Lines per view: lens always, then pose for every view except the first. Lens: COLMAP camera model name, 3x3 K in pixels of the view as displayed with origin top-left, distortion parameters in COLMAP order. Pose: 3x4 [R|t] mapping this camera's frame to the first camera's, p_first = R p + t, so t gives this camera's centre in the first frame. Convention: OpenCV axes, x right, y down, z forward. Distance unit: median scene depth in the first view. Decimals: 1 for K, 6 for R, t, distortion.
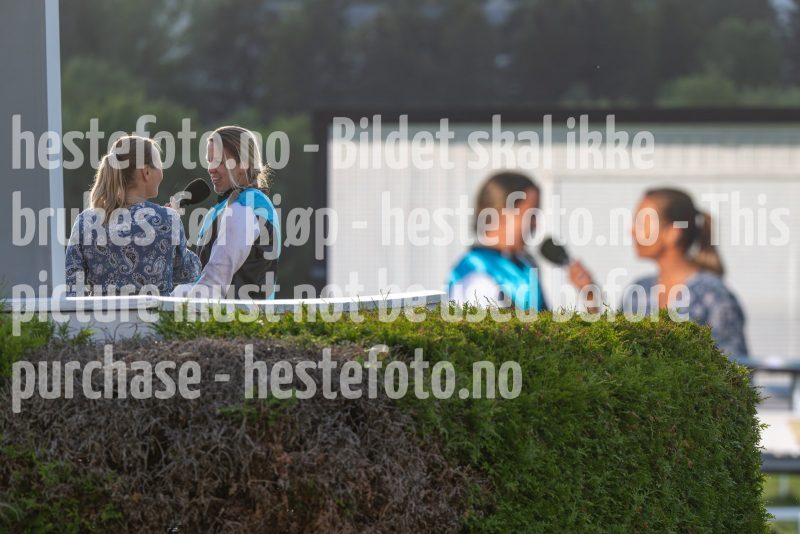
lens RADIAL K [[5712.3, 0, 400.0], [0, 5712.3, 267.0], [0, 0, 1]] dist [0.061185, -11.934986]
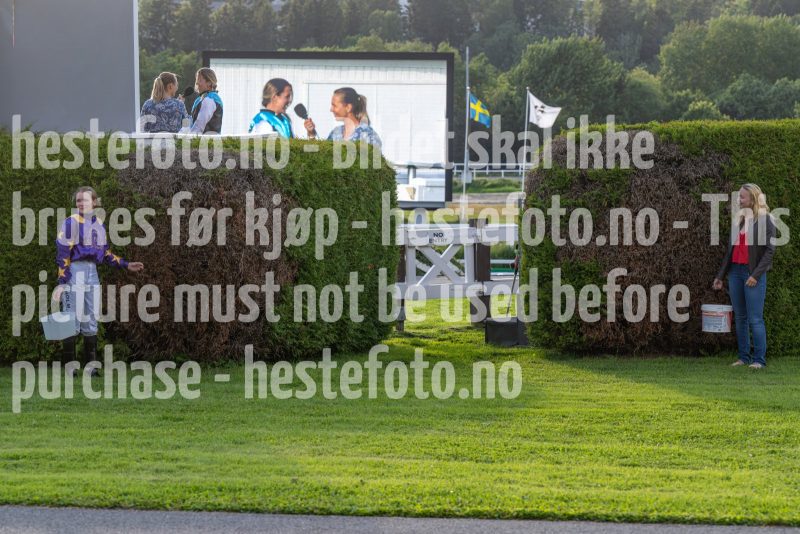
lens RADIAL K [[2771.5, 0, 400.0], [0, 2771.5, 267.0], [0, 0, 1]] dist [0.009400, 0.327504]
pose [[0.997792, 0.005366, 0.066203, -0.021487], [-0.008900, 0.998545, 0.053191, -0.002215], [-0.065821, -0.053663, 0.996387, -0.296419]]
